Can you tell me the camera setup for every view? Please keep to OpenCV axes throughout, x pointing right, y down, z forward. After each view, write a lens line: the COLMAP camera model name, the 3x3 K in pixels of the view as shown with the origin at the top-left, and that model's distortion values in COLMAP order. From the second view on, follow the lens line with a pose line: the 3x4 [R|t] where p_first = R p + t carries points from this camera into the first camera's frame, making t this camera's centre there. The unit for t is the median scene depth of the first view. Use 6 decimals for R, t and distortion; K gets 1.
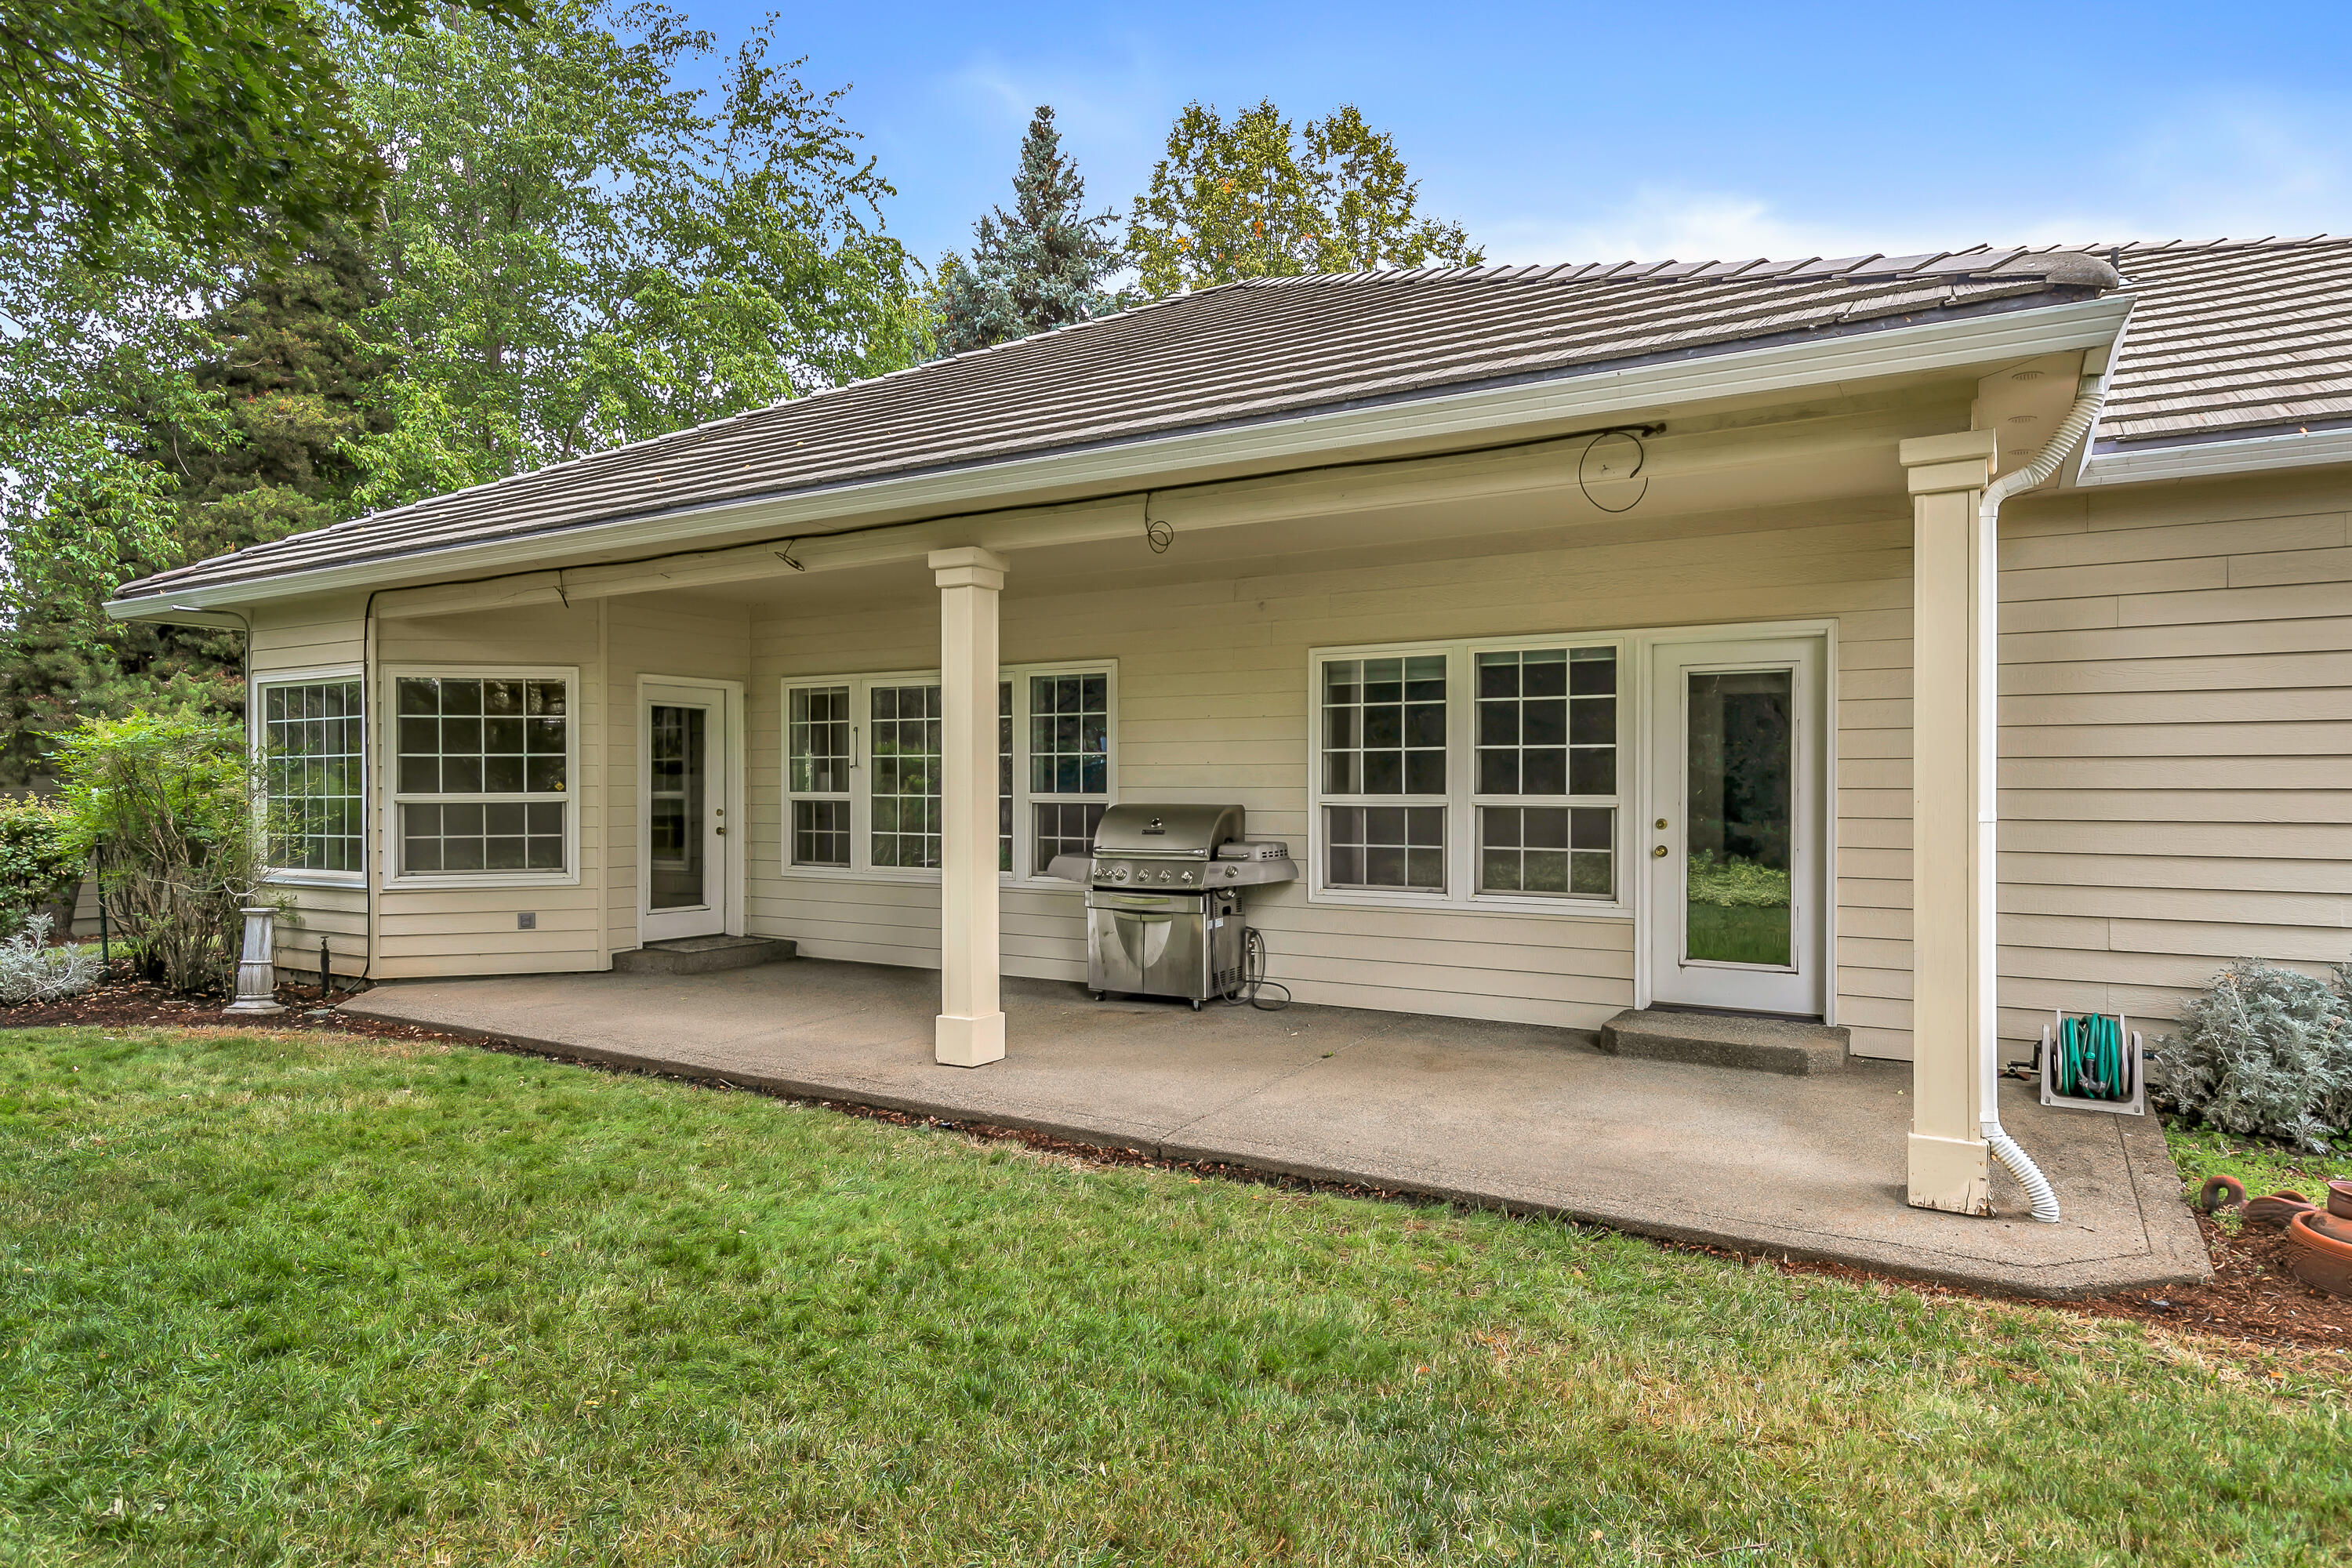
lens RADIAL K [[1434.7, 0, 1181.0], [0, 1434.7, 796.4], [0, 0, 1]] dist [0.008675, -0.000686]
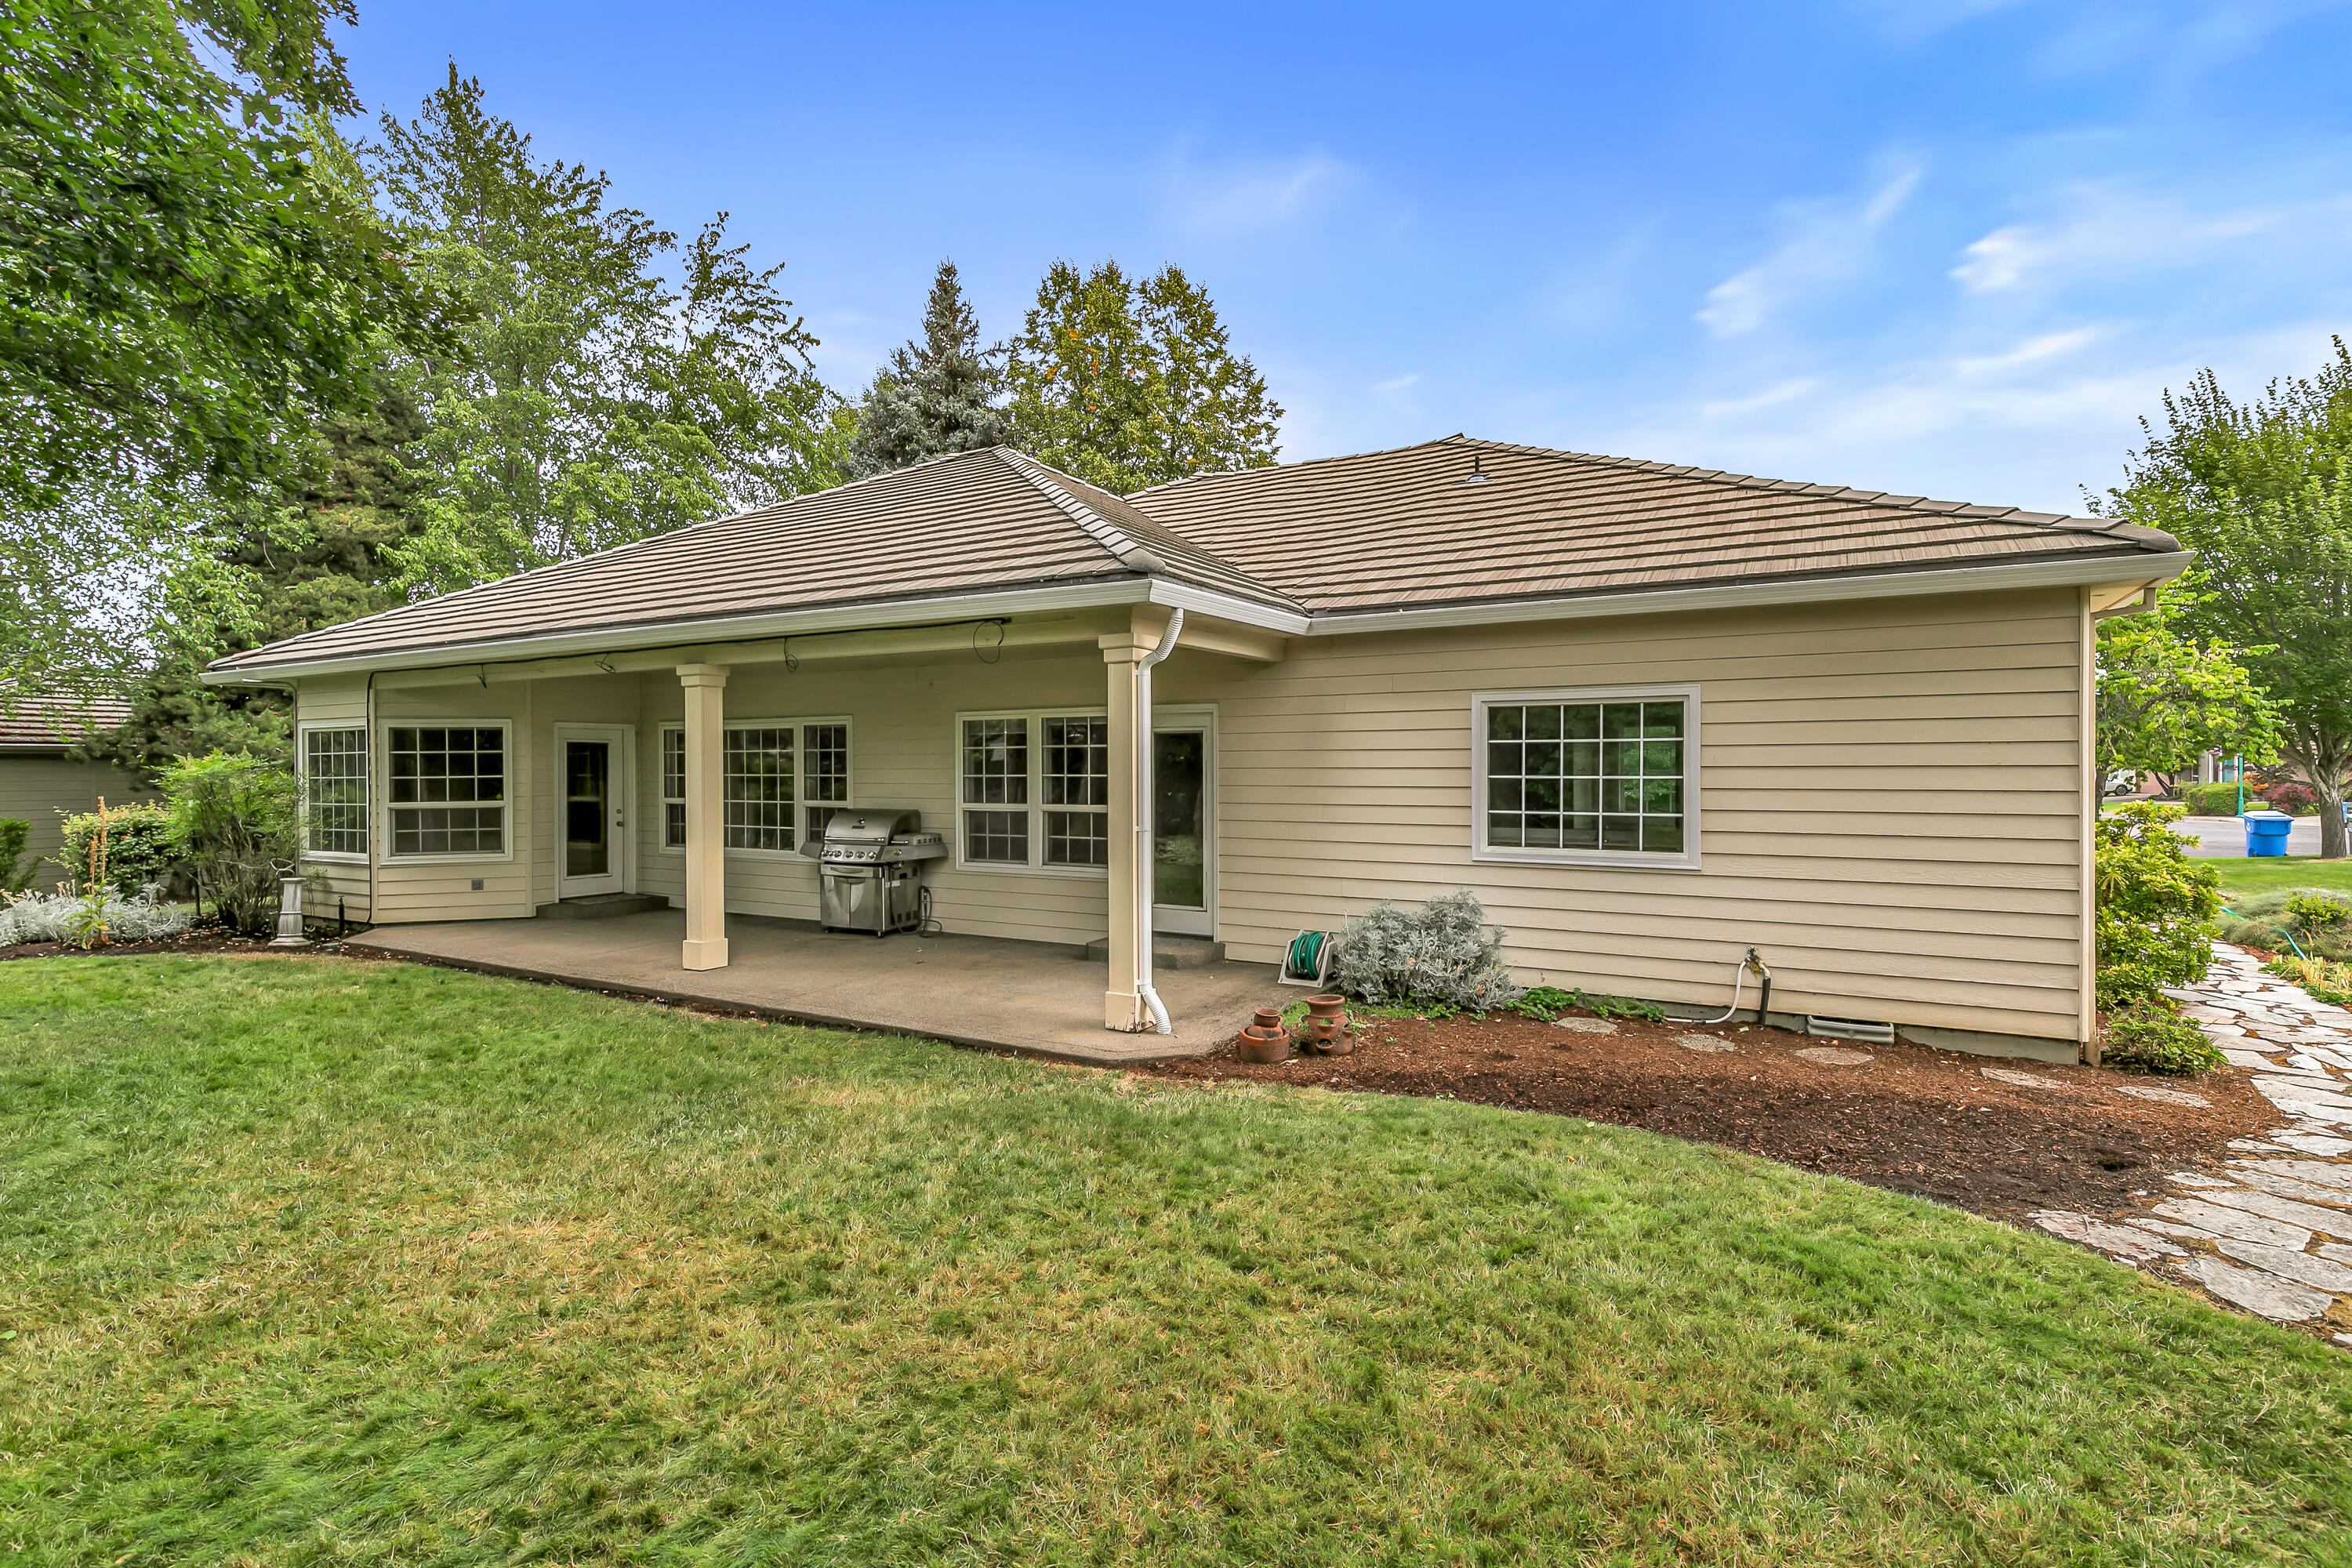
lens RADIAL K [[1176.8, 0, 1170.7], [0, 1176.8, 775.2], [0, 0, 1]] dist [0.012324, -0.000057]
pose [[0.999832, -0.004561, 0.017750, 0.259777], [0.004574, 0.999989, -0.000651, -0.025941], [-0.017747, 0.000733, 0.999842, -0.271561]]
